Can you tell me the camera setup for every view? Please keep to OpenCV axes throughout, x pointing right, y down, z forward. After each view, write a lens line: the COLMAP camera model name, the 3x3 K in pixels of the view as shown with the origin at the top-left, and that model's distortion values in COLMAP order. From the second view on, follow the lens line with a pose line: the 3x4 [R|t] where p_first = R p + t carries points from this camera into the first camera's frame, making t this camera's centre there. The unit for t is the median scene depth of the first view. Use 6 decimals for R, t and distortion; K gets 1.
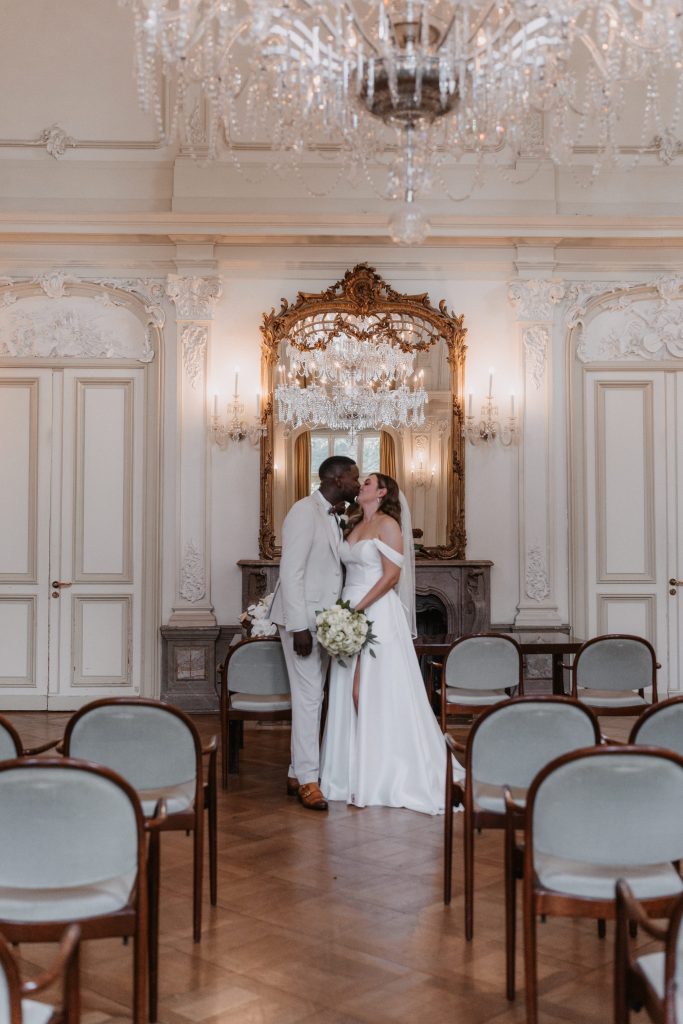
lens RADIAL K [[1730.6, 0, 341.5], [0, 1730.6, 512.0], [0, 0, 1]] dist [-0.041339, -0.025517]
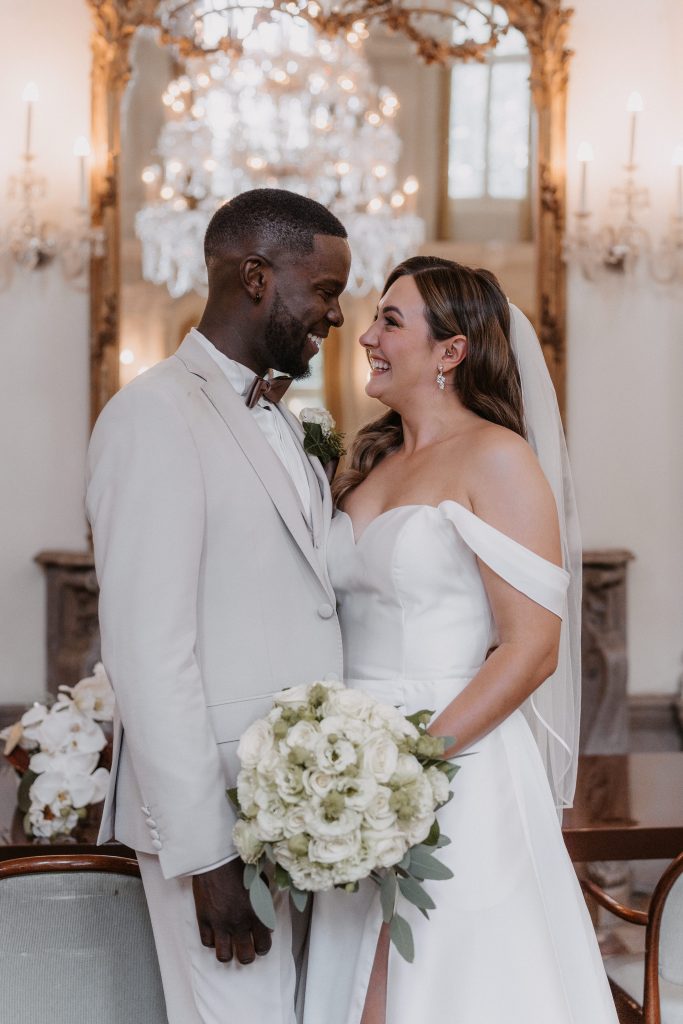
lens RADIAL K [[1730.6, 0, 341.5], [0, 1730.6, 512.0], [0, 0, 1]] dist [-0.041339, -0.025517]
pose [[0.997955, -0.003484, 0.063829, -0.012520], [0.001785, 0.999643, 0.026668, 0.007105], [-0.063899, -0.026499, 0.997604, 0.573093]]
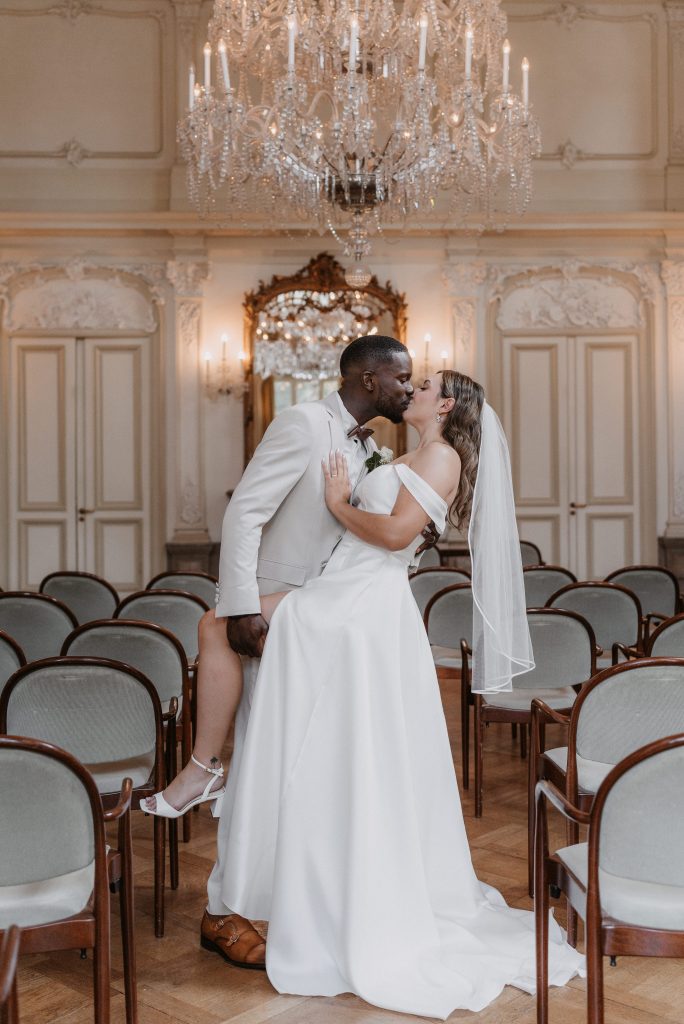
lens RADIAL K [[2488.2, 0, 342.0], [0, 2488.2, 512.0], [0, 0, 1]] dist [-0.075509, -0.152067]
pose [[0.999643, -0.008589, 0.025285, -0.021755], [0.007844, 0.999536, 0.029425, -0.008905], [-0.025526, -0.029216, 0.999247, -0.794469]]
